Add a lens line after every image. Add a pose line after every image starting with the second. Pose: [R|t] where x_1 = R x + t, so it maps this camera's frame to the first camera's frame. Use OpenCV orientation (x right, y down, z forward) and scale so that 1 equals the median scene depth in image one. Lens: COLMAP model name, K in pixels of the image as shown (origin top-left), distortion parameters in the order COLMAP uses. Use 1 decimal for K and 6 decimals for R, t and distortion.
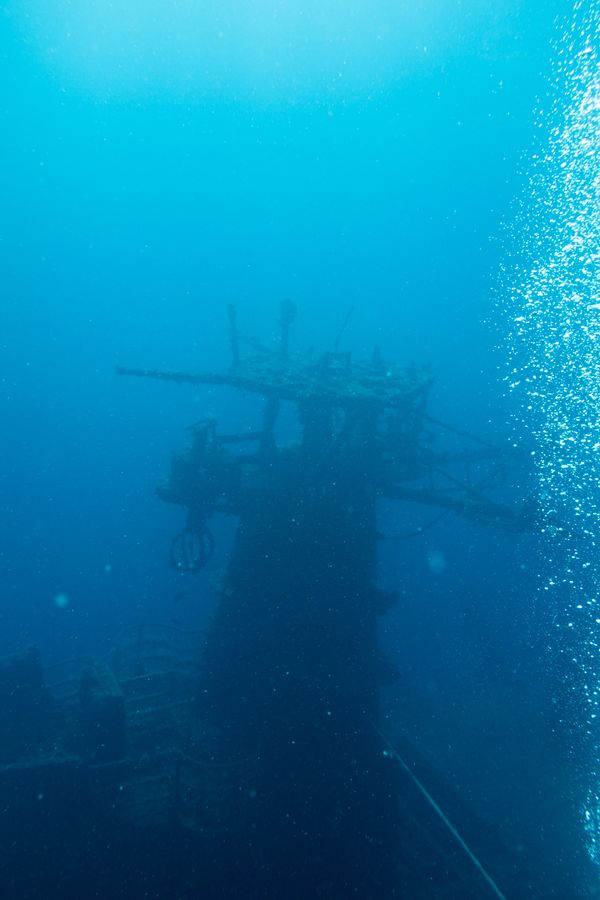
lens RADIAL K [[824.4, 0, 294.3], [0, 824.4, 446.8], [0, 0, 1]] dist [0.368426, 0.077673]
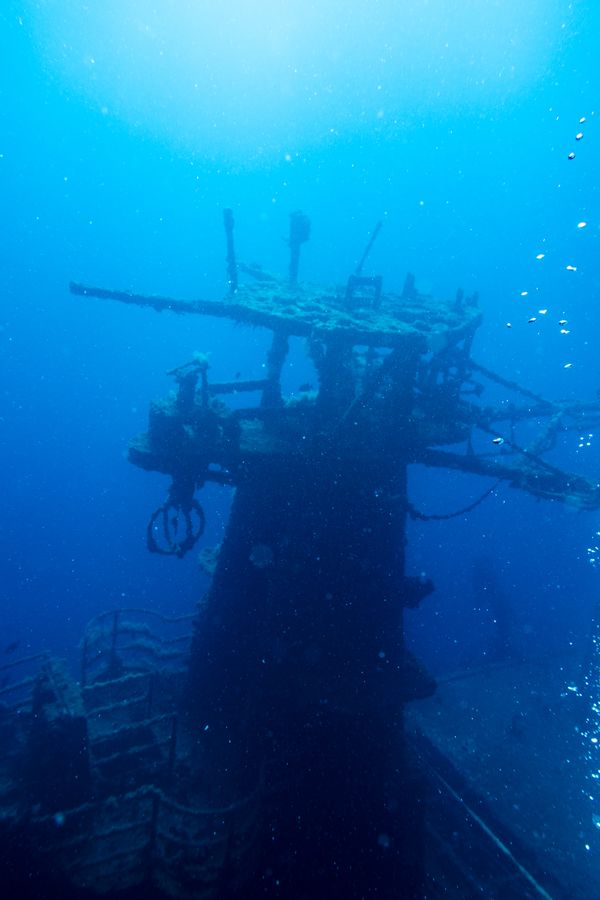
lens RADIAL K [[824.4, 0, 301.7], [0, 824.4, 448.8], [0, 0, 1]] dist [0.368426, 0.077673]
pose [[0.999746, 0.010341, 0.020035, -0.021077], [-0.011347, 0.998648, 0.050738, 0.007264], [-0.019483, -0.050952, 0.998511, 0.214198]]
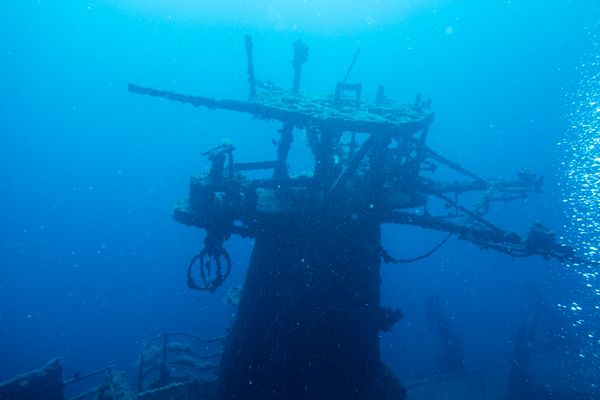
lens RADIAL K [[549.6, 0, 300.8], [0, 549.6, 197.2], [0, 0, 1]] dist [0.368426, 0.077673]
pose [[0.999837, 0.008212, 0.016060, -0.019334], [-0.008237, 0.999965, 0.001529, 0.029588], [-0.016047, -0.001661, 0.999870, 0.292078]]
